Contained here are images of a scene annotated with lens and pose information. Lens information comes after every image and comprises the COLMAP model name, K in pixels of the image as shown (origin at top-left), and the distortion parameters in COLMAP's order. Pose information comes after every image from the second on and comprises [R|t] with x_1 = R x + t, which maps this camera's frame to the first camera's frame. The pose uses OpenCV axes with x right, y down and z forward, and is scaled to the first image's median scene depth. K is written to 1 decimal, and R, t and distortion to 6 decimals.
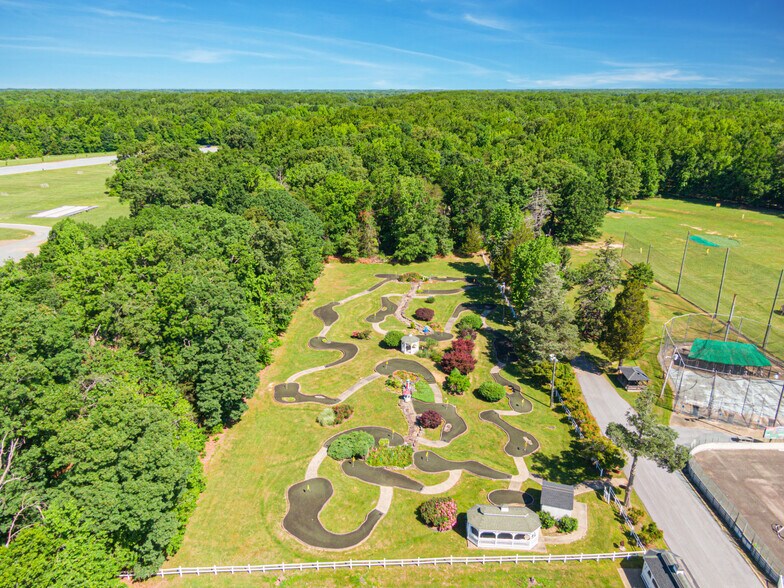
lens RADIAL K [[570.6, 0, 392.0], [0, 570.6, 294.0], [0, 0, 1]] dist [0.035632, -0.026118]
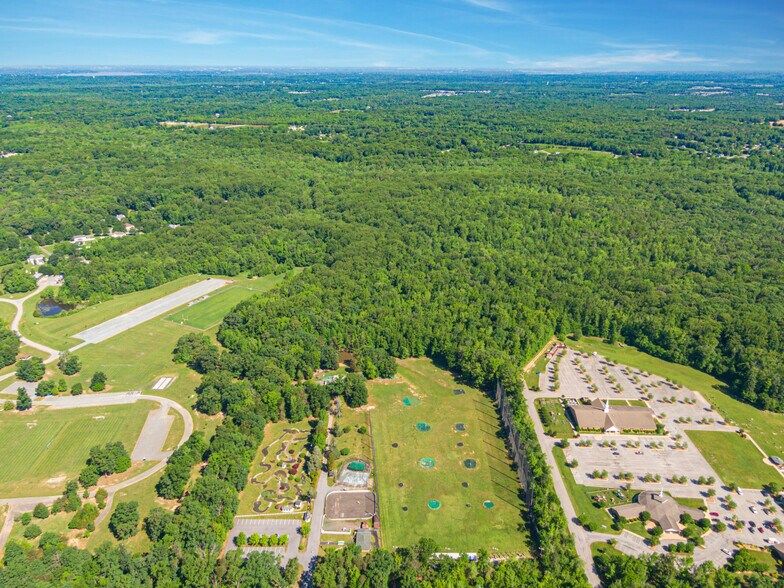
lens RADIAL K [[555.1, 0, 392.0], [0, 555.1, 294.0], [0, 0, 1]] dist [0.035323, -0.023902]
pose [[0.998836, -0.009383, 0.047315, 0.524709], [0.007955, 0.999509, 0.030292, -1.048483], [-0.047576, -0.029880, 0.998421, -2.516729]]
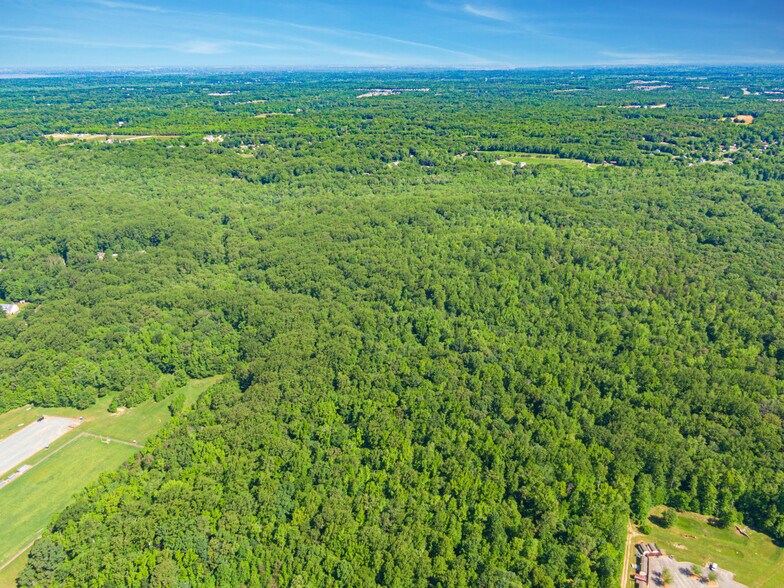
lens RADIAL K [[570.6, 0, 392.0], [0, 570.6, 294.0], [0, 0, 1]] dist [0.035632, -0.026118]
pose [[0.987211, -0.063076, 0.146410, 0.611999], [0.059513, 0.997818, 0.028598, -1.892869], [-0.147895, -0.019519, 0.988810, -0.319028]]
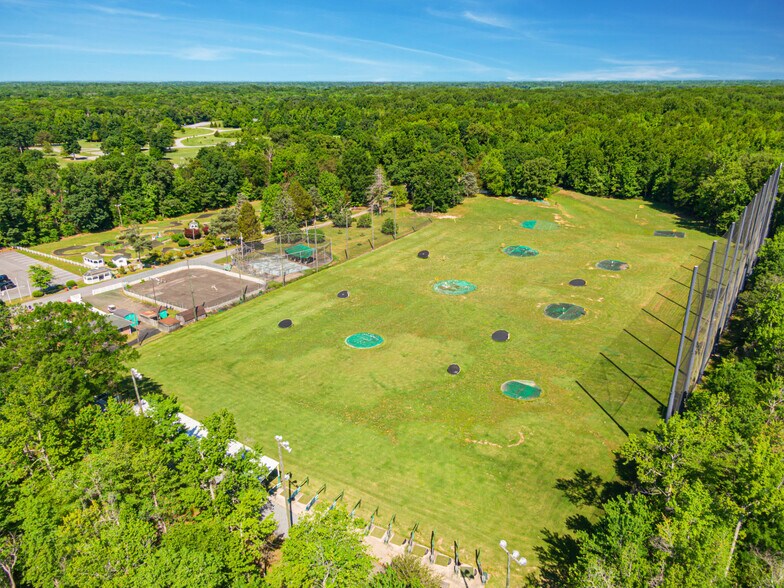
lens RADIAL K [[565.5, 0, 392.0], [0, 565.5, 294.0], [0, 0, 1]] dist [0.036623, -0.025780]
pose [[0.840622, 0.192433, -0.506285, 1.433708], [-0.183897, 0.980633, 0.067389, 0.047138], [0.509448, 0.036456, 0.859729, -0.344441]]
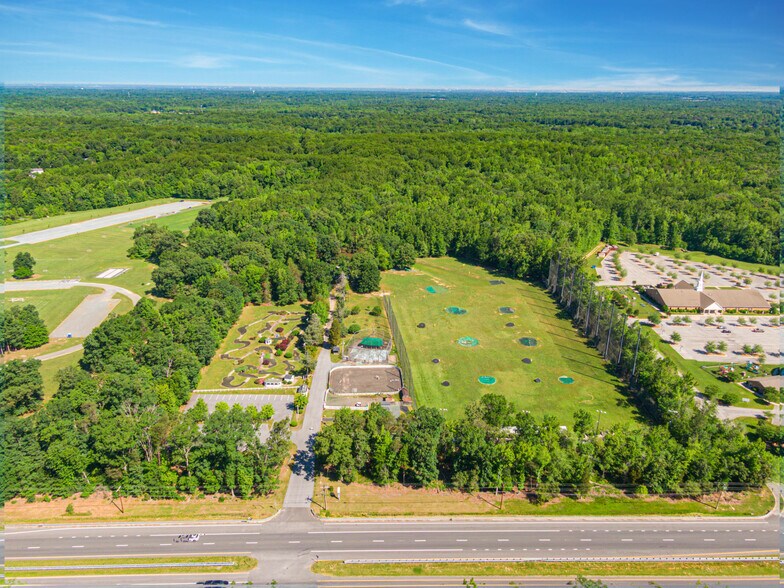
lens RADIAL K [[555.1, 0, 392.0], [0, 555.1, 294.0], [0, 0, 1]] dist [0.035323, -0.023902]
pose [[0.997782, -0.011000, 0.065658, 0.396202], [0.010684, 0.999930, 0.005170, -0.134069], [-0.065710, -0.004457, 0.997829, -1.569054]]
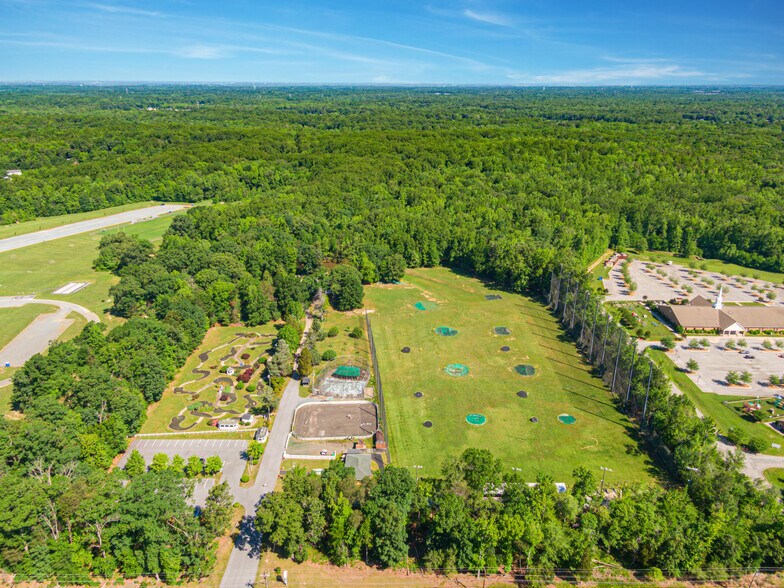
lens RADIAL K [[565.5, 0, 392.0], [0, 565.5, 294.0], [0, 0, 1]] dist [0.036623, -0.025780]
pose [[0.998299, -0.013588, 0.056693, 0.514340], [0.013208, 0.999888, 0.007069, -0.223225], [-0.056783, -0.006308, 0.998367, -1.340502]]
